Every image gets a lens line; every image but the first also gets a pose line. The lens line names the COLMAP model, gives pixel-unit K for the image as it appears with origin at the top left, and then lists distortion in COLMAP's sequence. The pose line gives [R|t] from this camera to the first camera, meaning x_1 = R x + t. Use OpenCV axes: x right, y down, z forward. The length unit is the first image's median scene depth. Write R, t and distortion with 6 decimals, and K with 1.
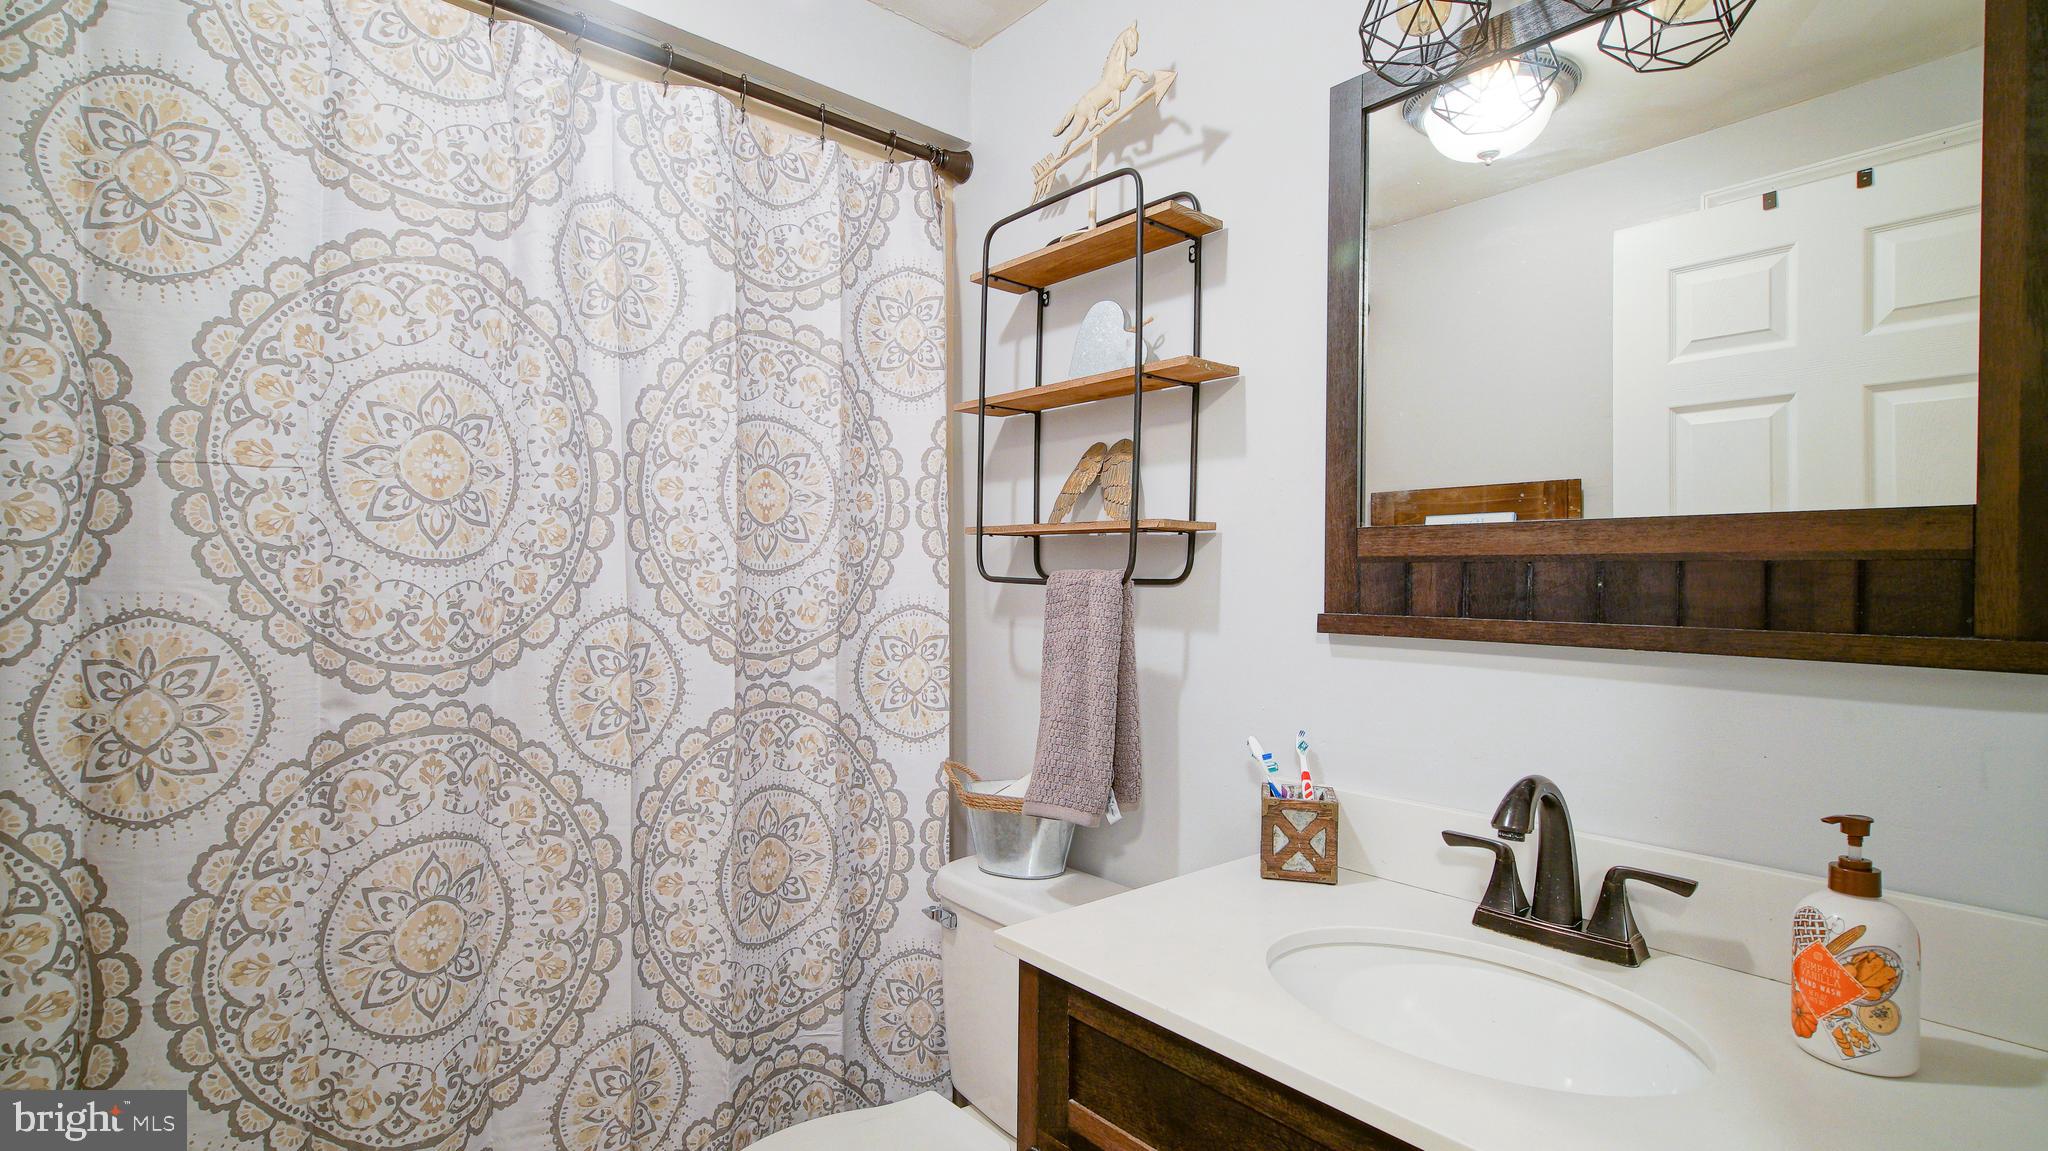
lens RADIAL K [[946.7, 0, 1025.9], [0, 946.7, 577.1], [0, 0, 1]] dist [-0.006798, 0.003160]
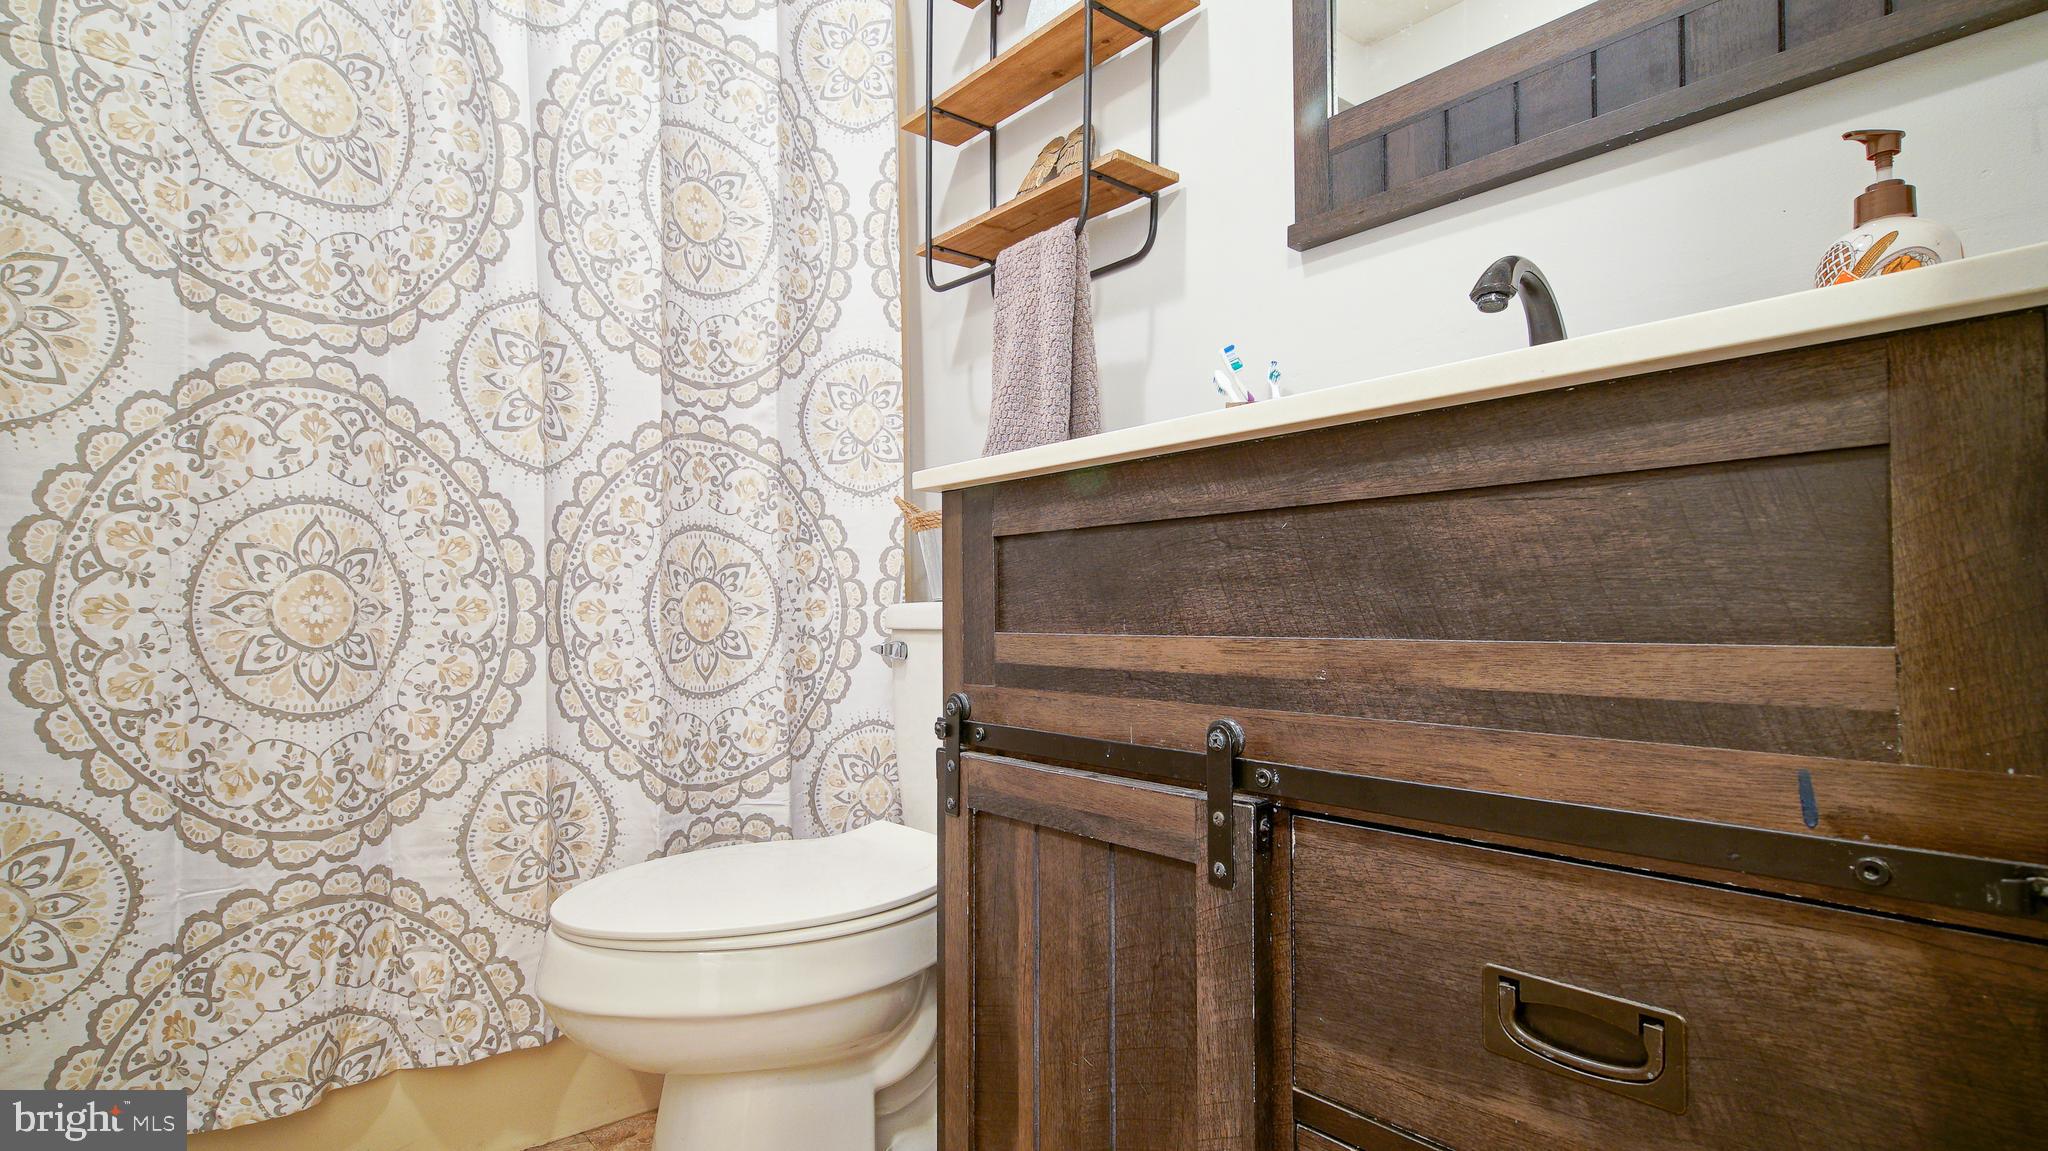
lens RADIAL K [[989.7, 0, 1020.3], [0, 989.7, 583.4], [0, 0, 1]] dist [-0.003452, 0.001540]
pose [[0.999767, -0.017217, -0.013019, 0.055368], [0.017093, 0.999808, -0.009614, 0.347351], [0.013182, 0.009389, 0.999869, 0.054423]]
